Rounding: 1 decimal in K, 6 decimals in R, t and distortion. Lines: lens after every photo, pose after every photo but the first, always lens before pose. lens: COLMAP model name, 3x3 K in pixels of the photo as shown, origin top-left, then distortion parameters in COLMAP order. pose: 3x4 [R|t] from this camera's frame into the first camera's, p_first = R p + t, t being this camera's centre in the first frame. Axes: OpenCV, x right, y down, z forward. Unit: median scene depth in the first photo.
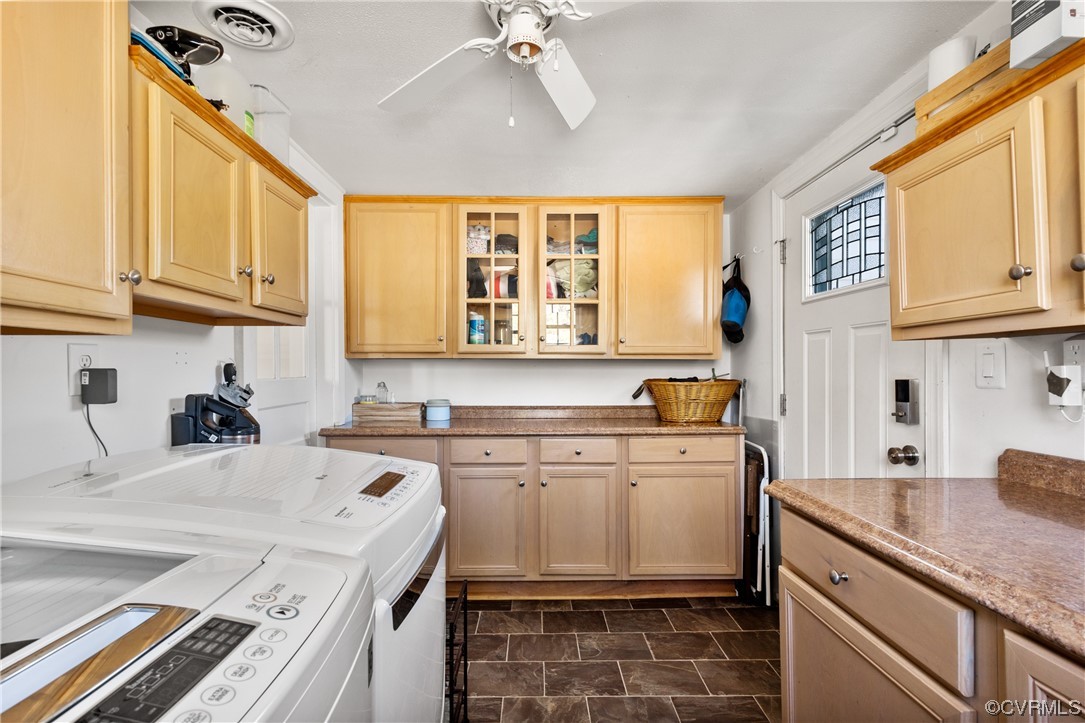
lens RADIAL K [[500.3, 0, 538.0], [0, 500.3, 364.7], [0, 0, 1]] dist [0.008992, 0.000019]
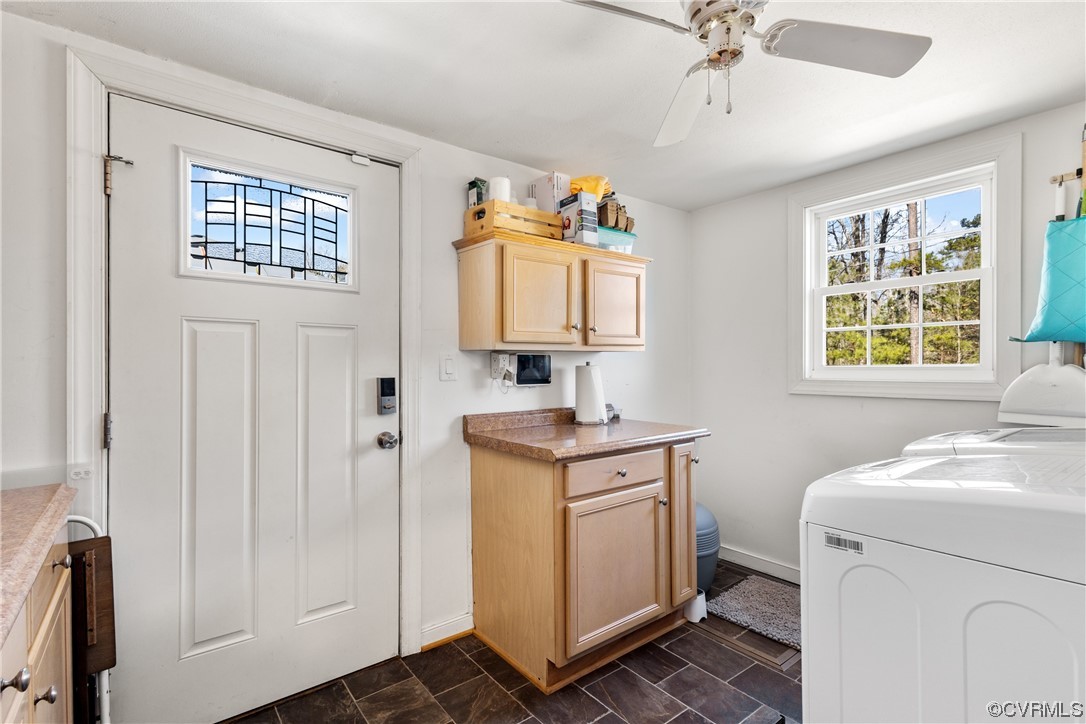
lens RADIAL K [[500.7, 0, 540.9], [0, 500.7, 364.9], [0, 0, 1]] dist [0.008992, 0.000019]
pose [[-0.576602, 0.008834, 0.816978, -0.461665], [0.002383, 0.999955, -0.009131, 0.010042], [-0.817022, -0.003318, -0.576597, 1.367386]]
